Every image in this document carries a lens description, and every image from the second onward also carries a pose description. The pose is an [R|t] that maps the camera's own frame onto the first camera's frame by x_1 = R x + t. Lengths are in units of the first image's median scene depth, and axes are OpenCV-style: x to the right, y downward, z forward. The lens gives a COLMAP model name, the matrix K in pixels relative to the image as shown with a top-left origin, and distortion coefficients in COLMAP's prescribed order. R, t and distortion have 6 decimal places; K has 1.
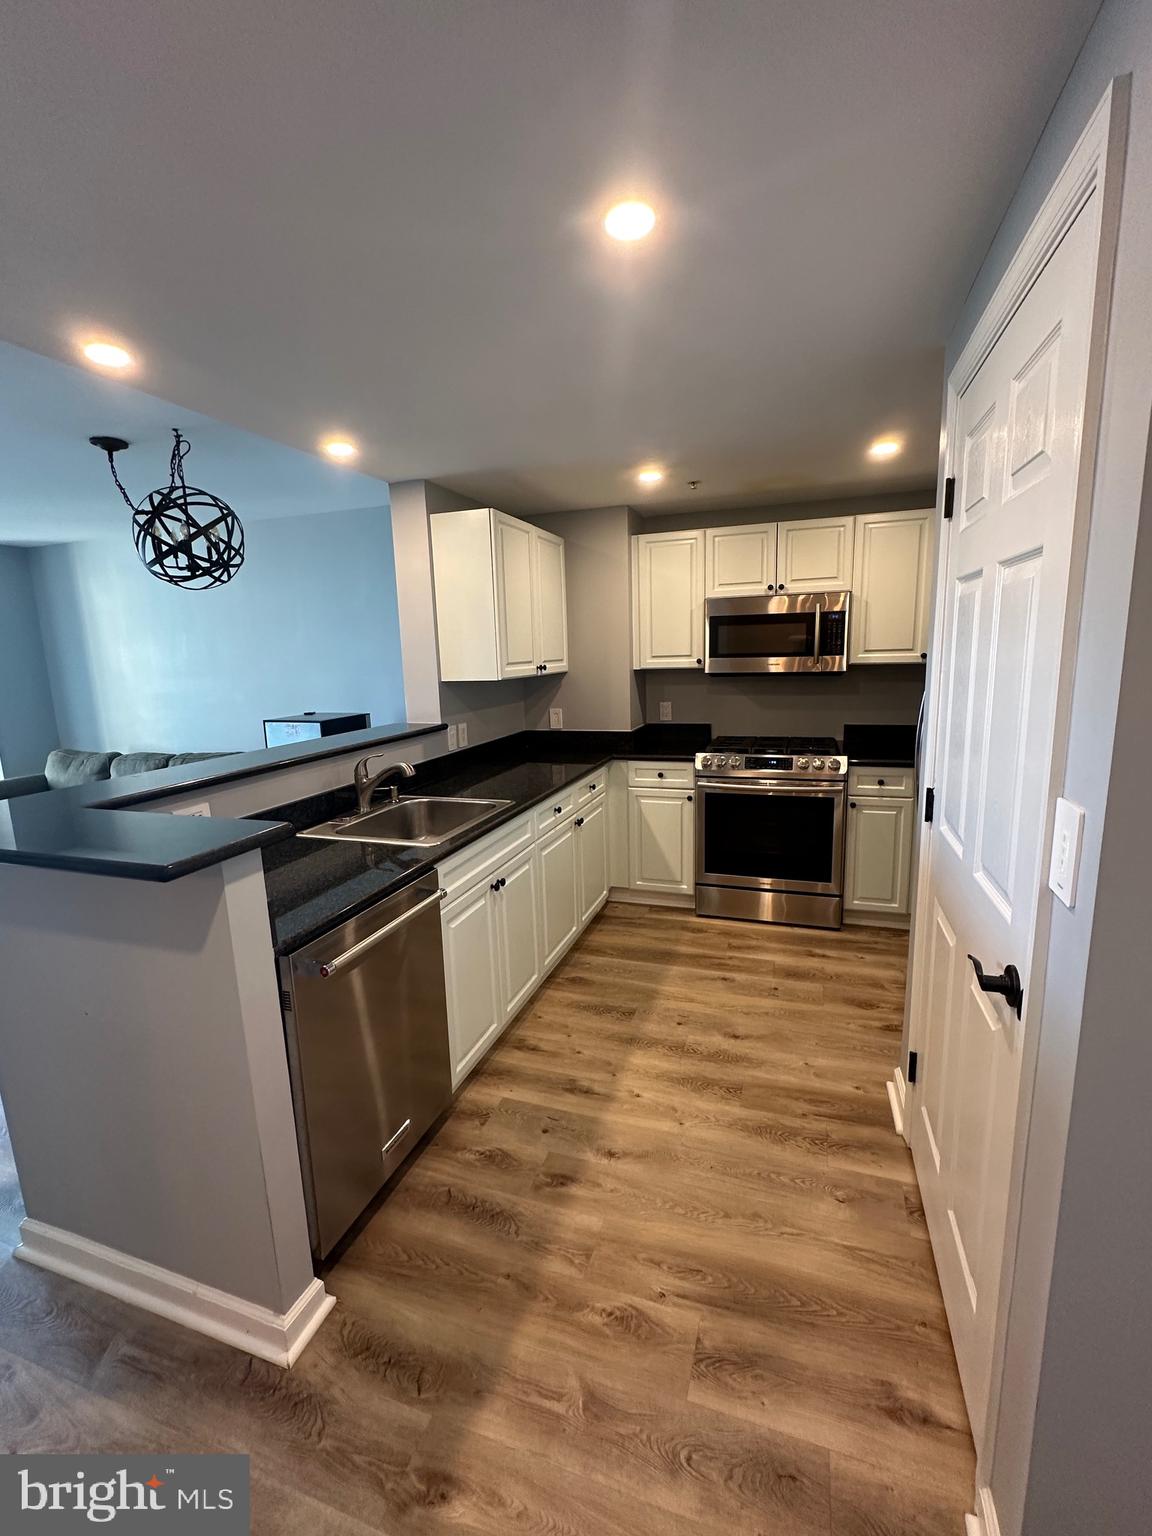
lens RADIAL K [[656.2, 0, 578.8], [0, 656.2, 769.1], [0, 0, 1]] dist [-0.010365, 0.000420]
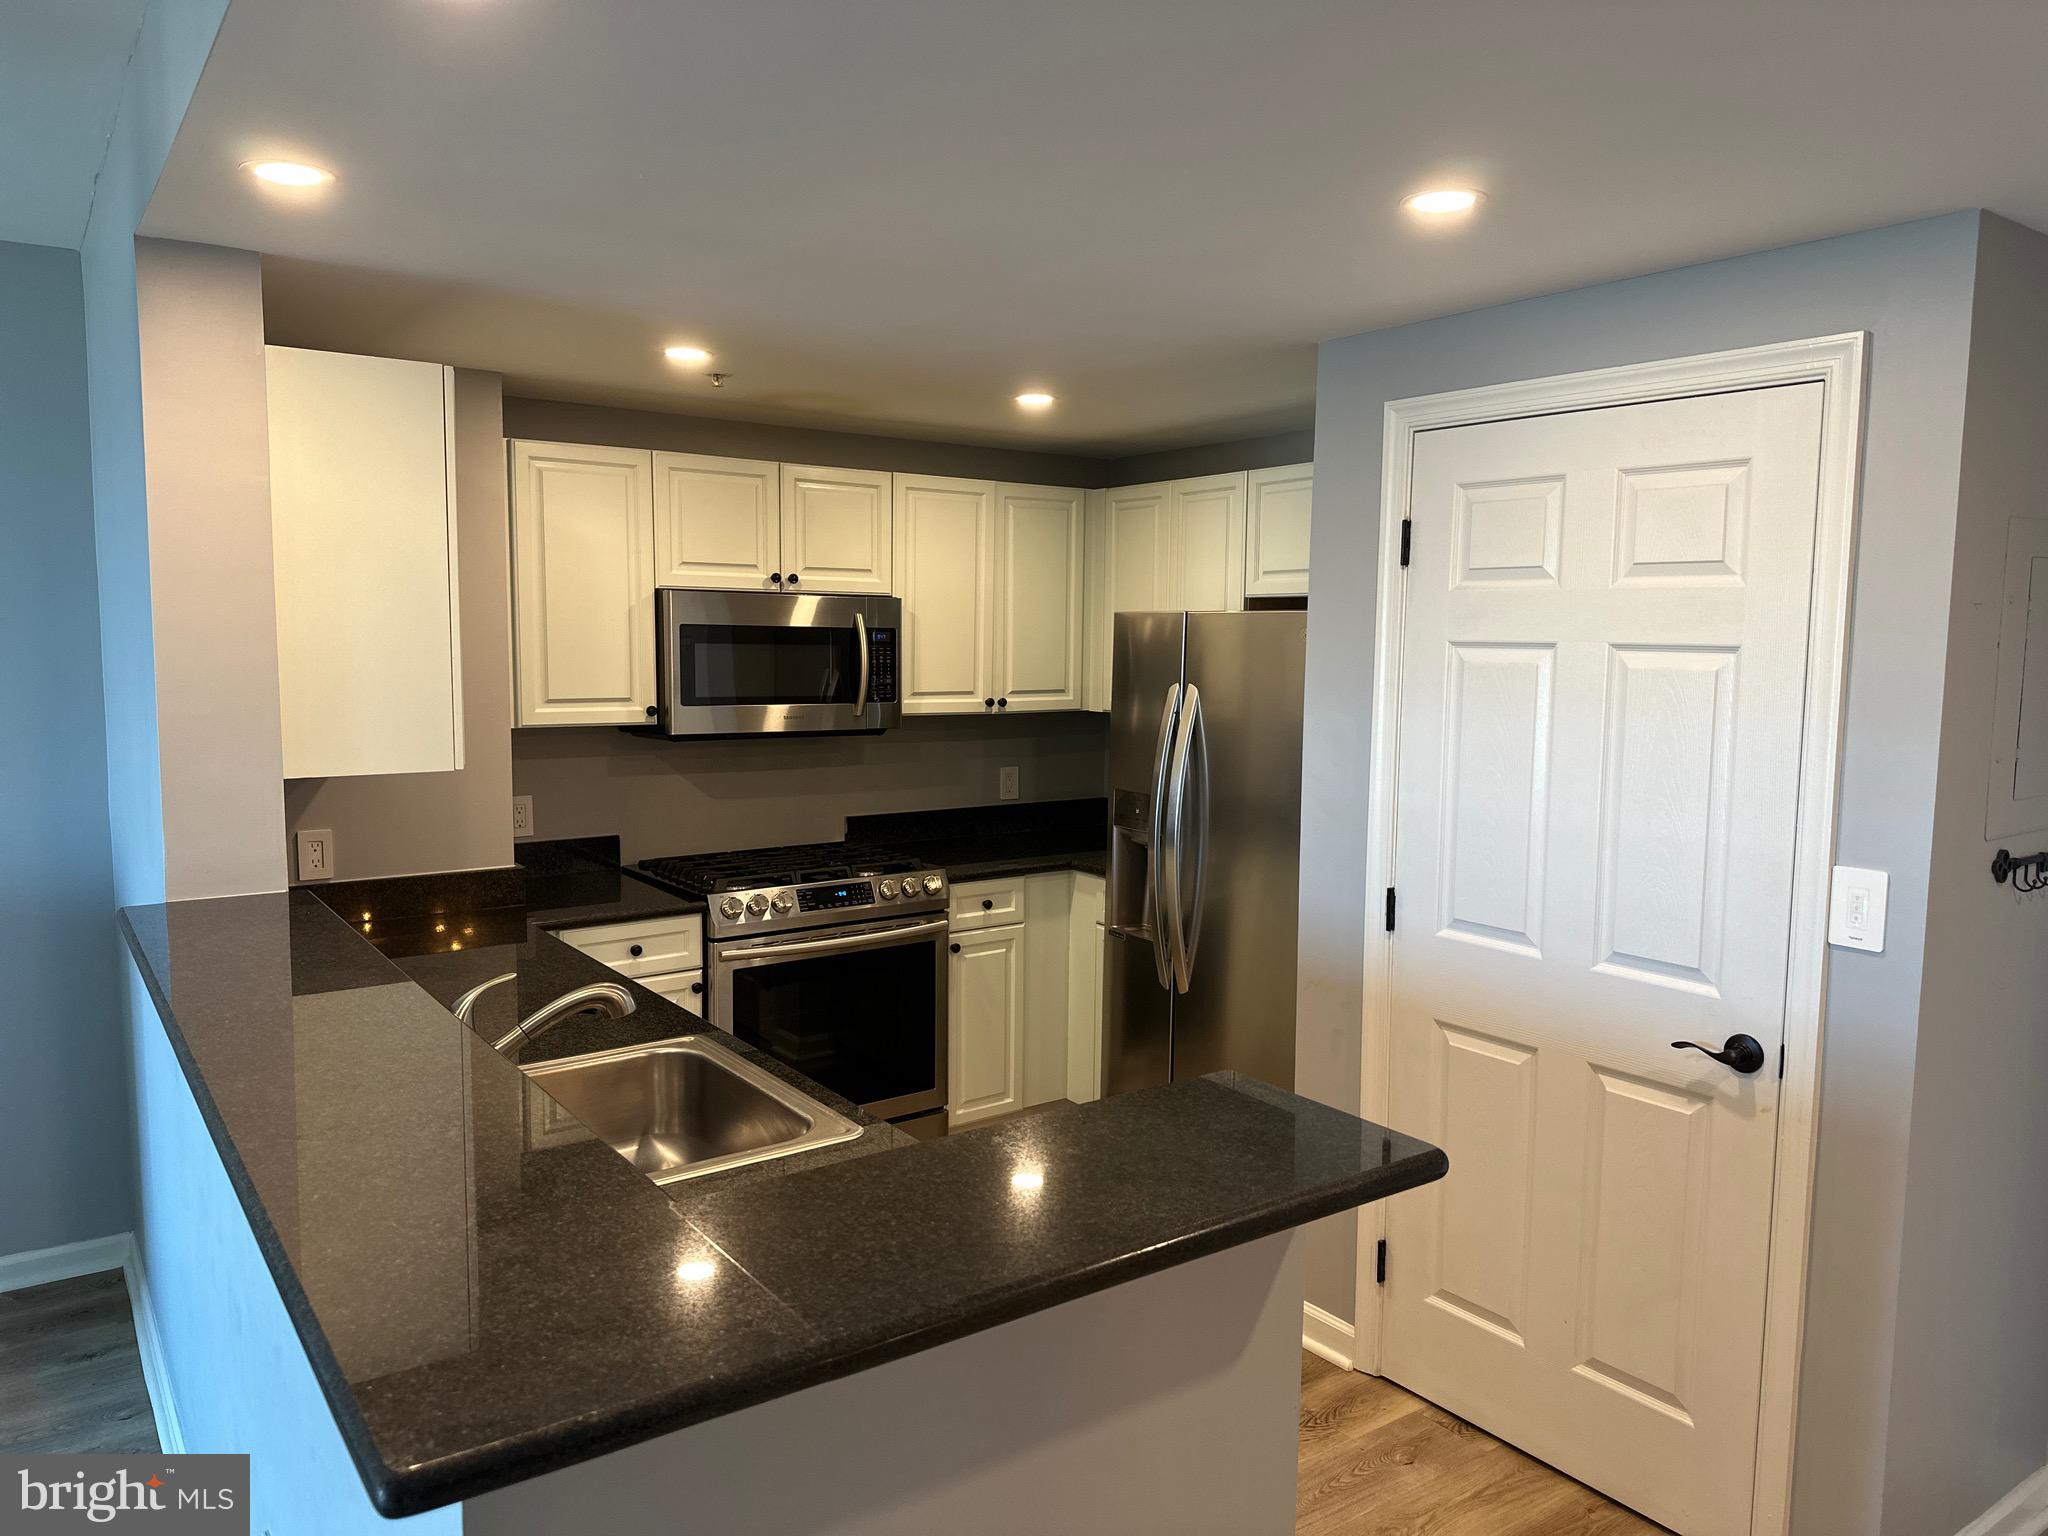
lens RADIAL K [[1416.9, 0, 1024.2], [0, 1416.9, 764.6], [0, 0, 1]] dist [0.029898, -0.041770]
pose [[0.575487, -0.040206, 0.816822, -0.592124], [0.119448, 0.992212, -0.035317, -0.058635], [-0.809040, 0.117893, 0.575808, 0.177287]]
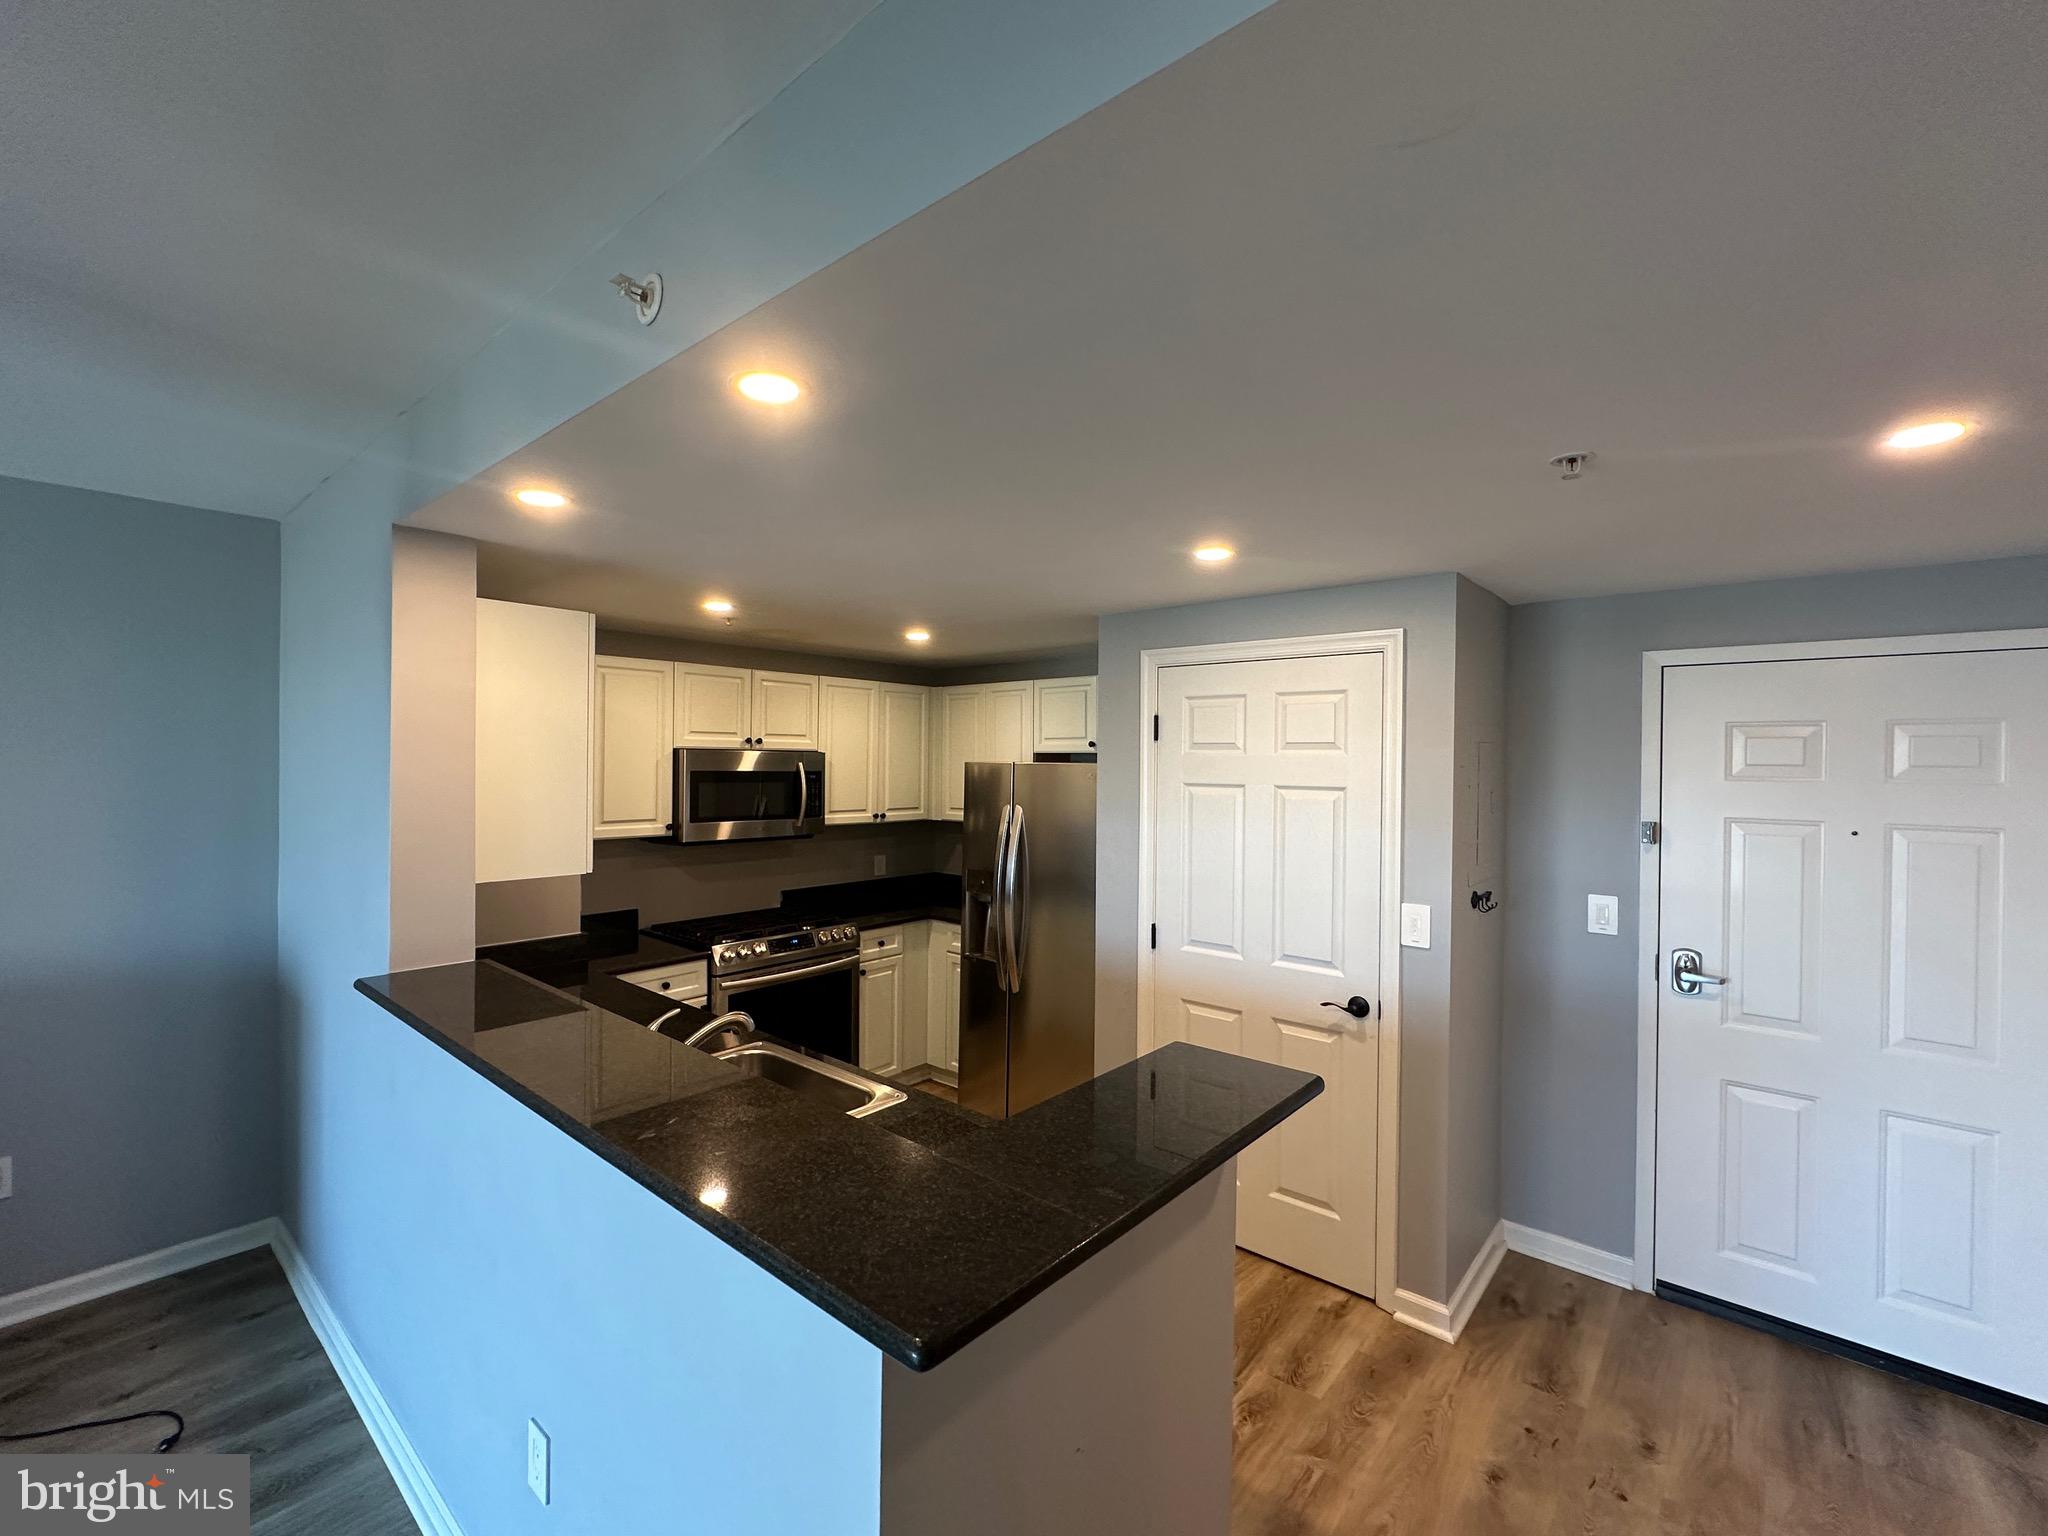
lens RADIAL K [[874.9, 0, 1024.0], [0, 874.9, 762.5], [0, 0, 1]] dist [-0.010365, 0.000420]
pose [[0.364050, 0.035086, 0.930718, -0.684448], [0.147494, 0.984509, -0.094806, -0.089981], [-0.919627, 0.171789, 0.353235, 0.275961]]
